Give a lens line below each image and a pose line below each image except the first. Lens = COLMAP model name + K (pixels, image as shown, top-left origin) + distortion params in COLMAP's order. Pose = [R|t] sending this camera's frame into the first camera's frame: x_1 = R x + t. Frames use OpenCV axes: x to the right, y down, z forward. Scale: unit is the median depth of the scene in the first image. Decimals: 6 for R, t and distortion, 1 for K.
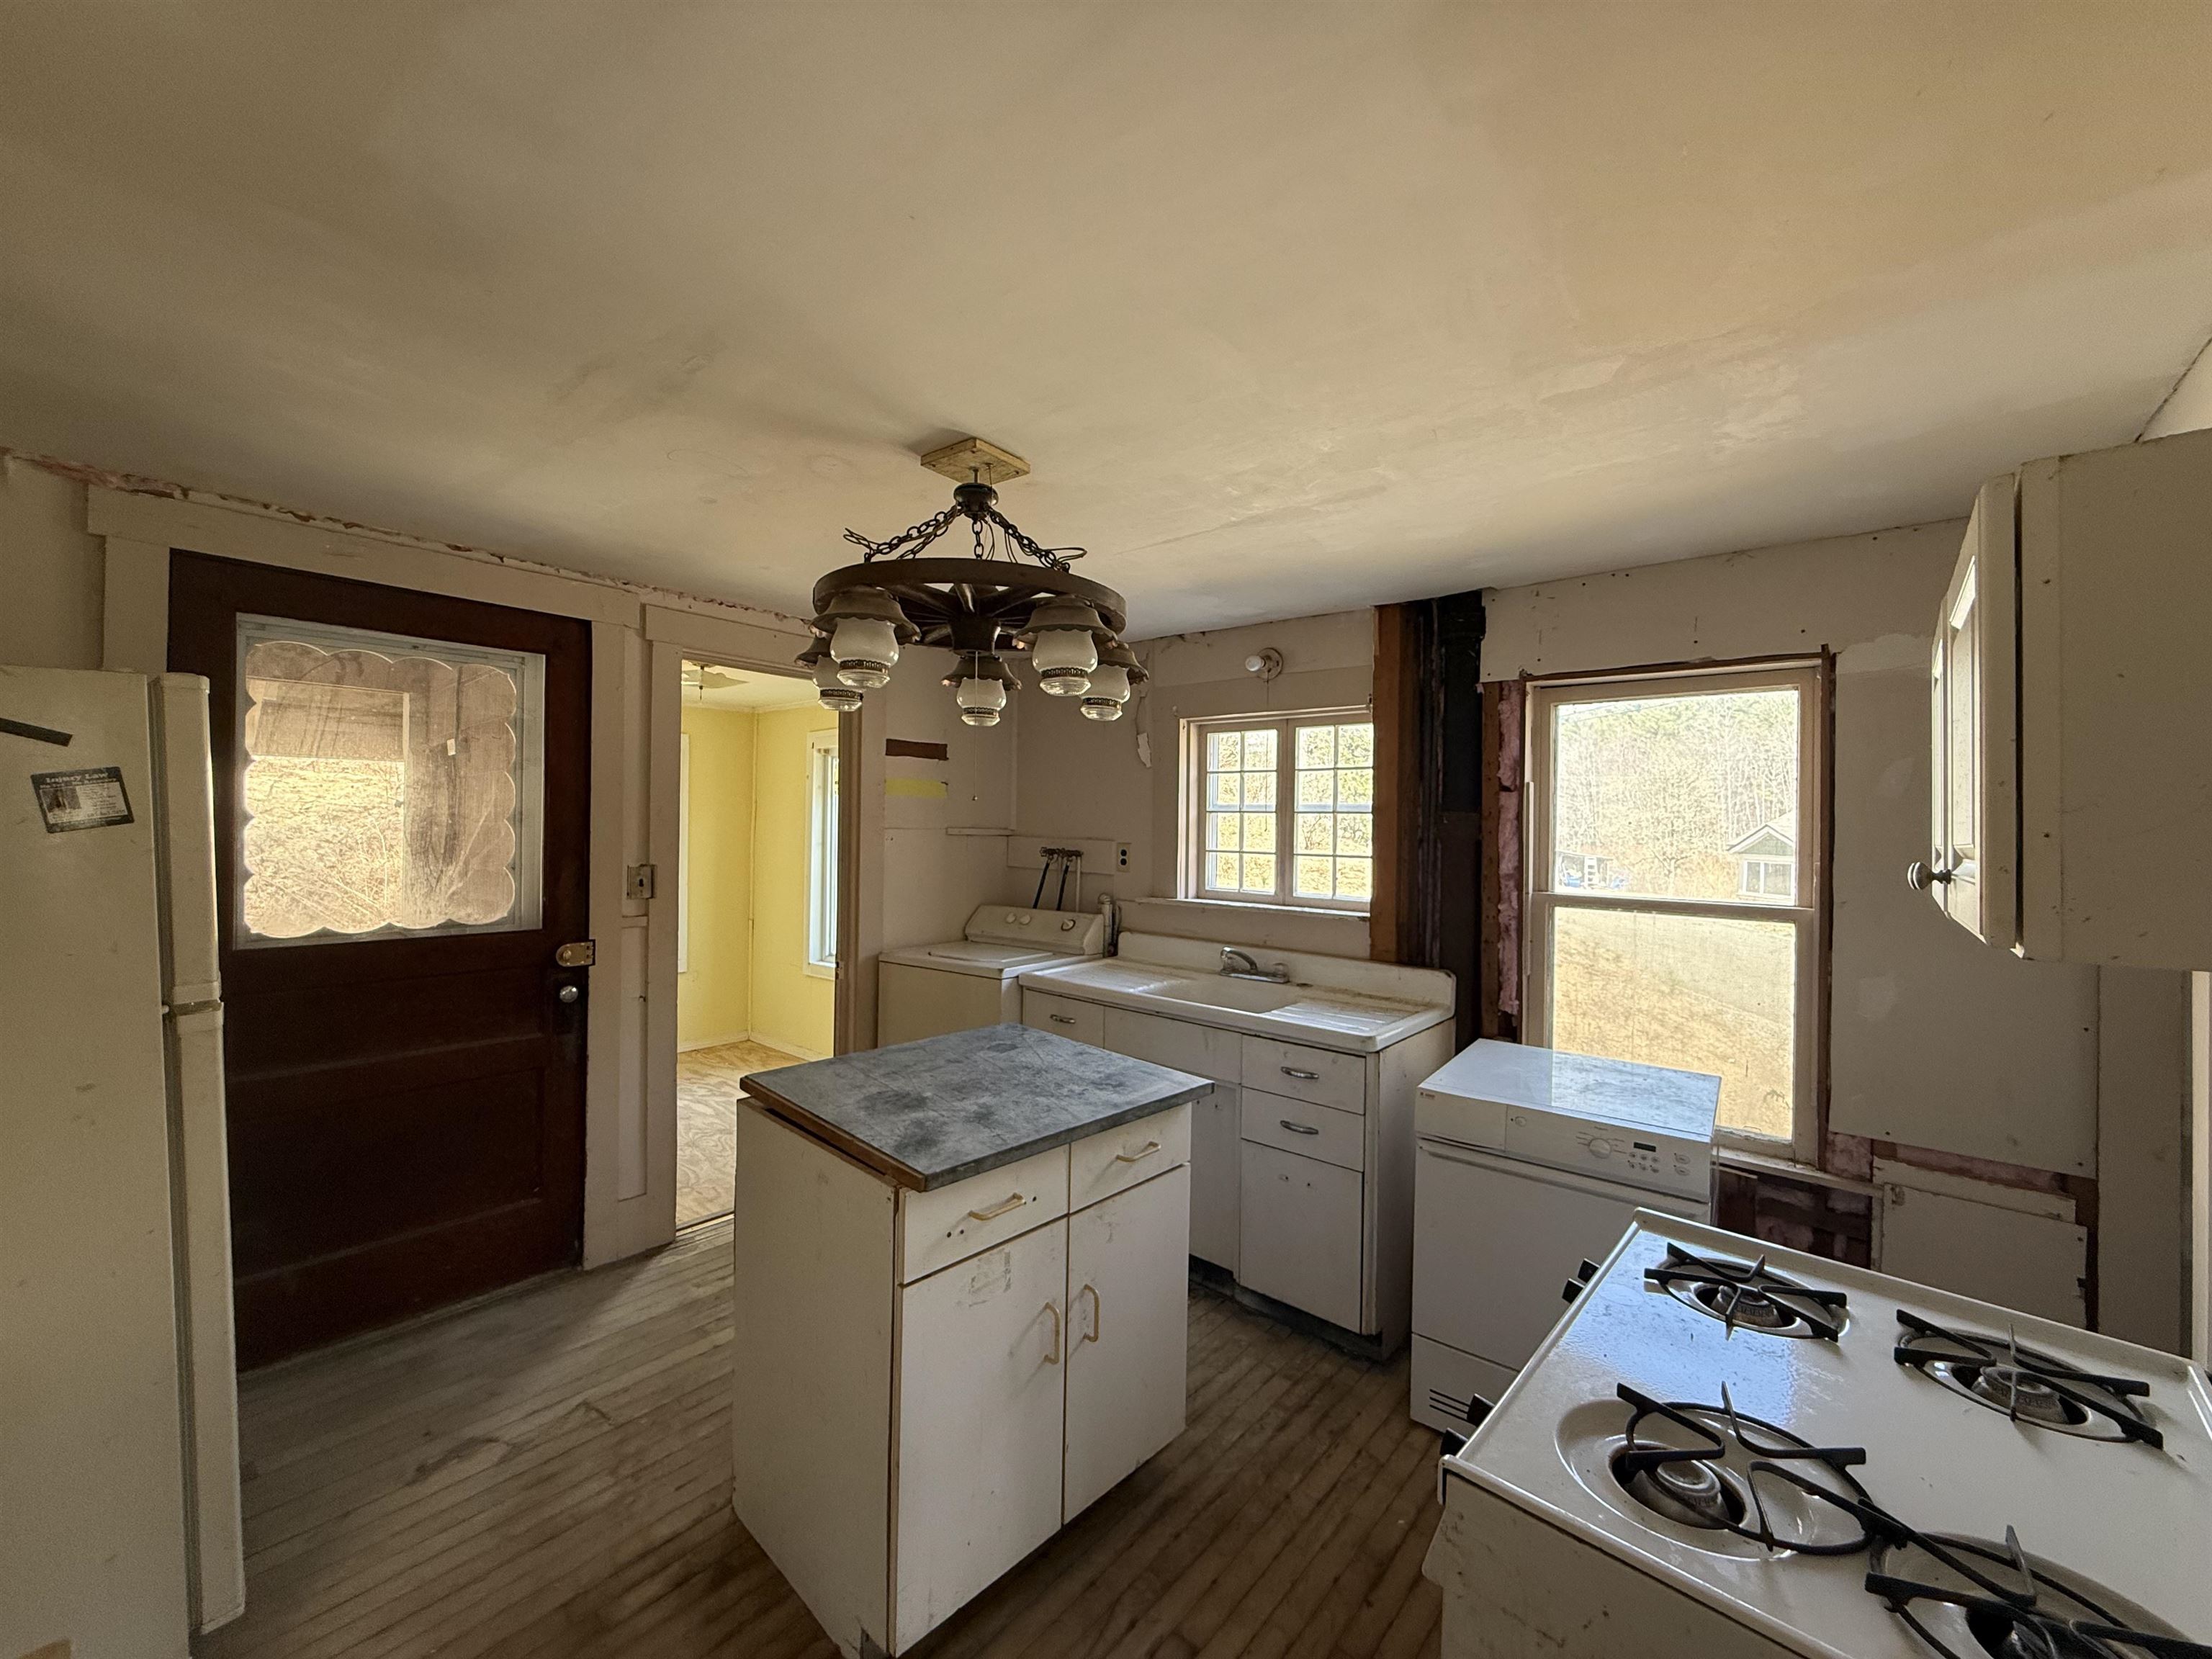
lens RADIAL K [[884.3, 0, 1095.9], [0, 884.3, 822.8], [0, 0, 1]] dist [-0.007403, -0.000357]
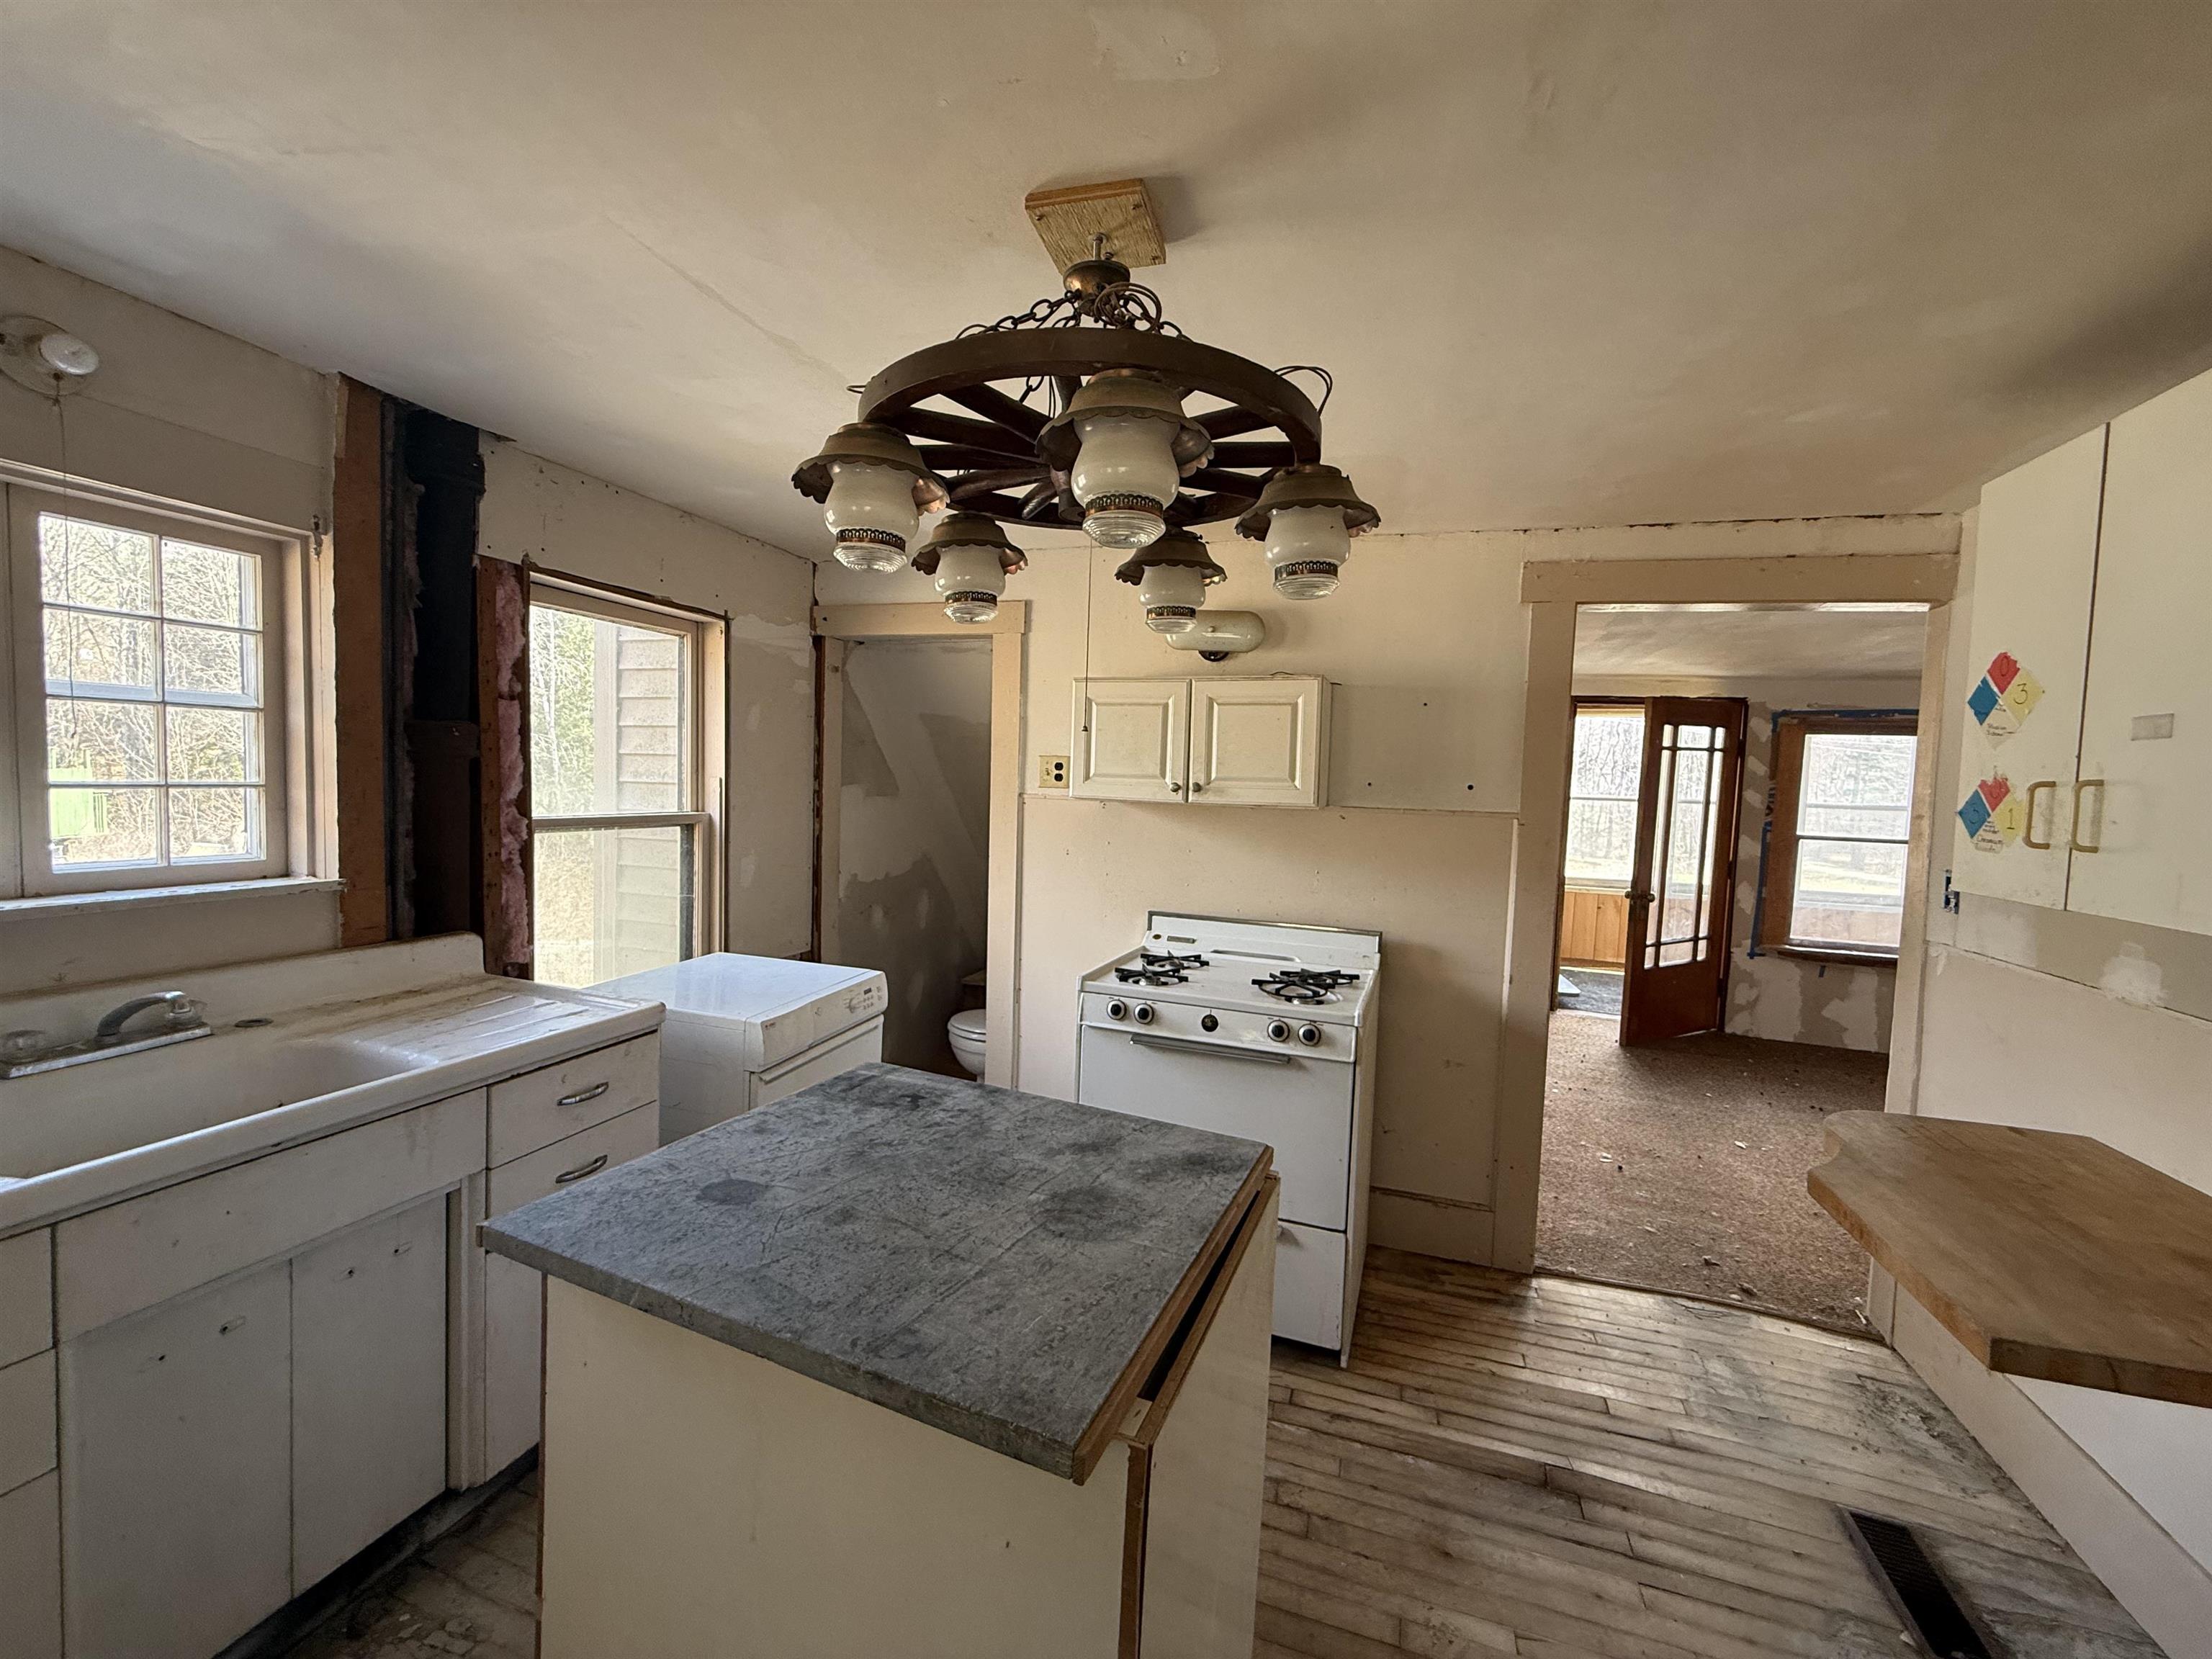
lens RADIAL K [[884.3, 0, 1099.9], [0, 884.3, 825.4], [0, 0, 1]] dist [-0.007403, -0.000357]
pose [[-0.371374, -0.082205, 0.924837, -0.709784], [-0.043332, 0.996522, 0.071177, -0.001601], [-0.927472, -0.013641, -0.373644, 1.110974]]
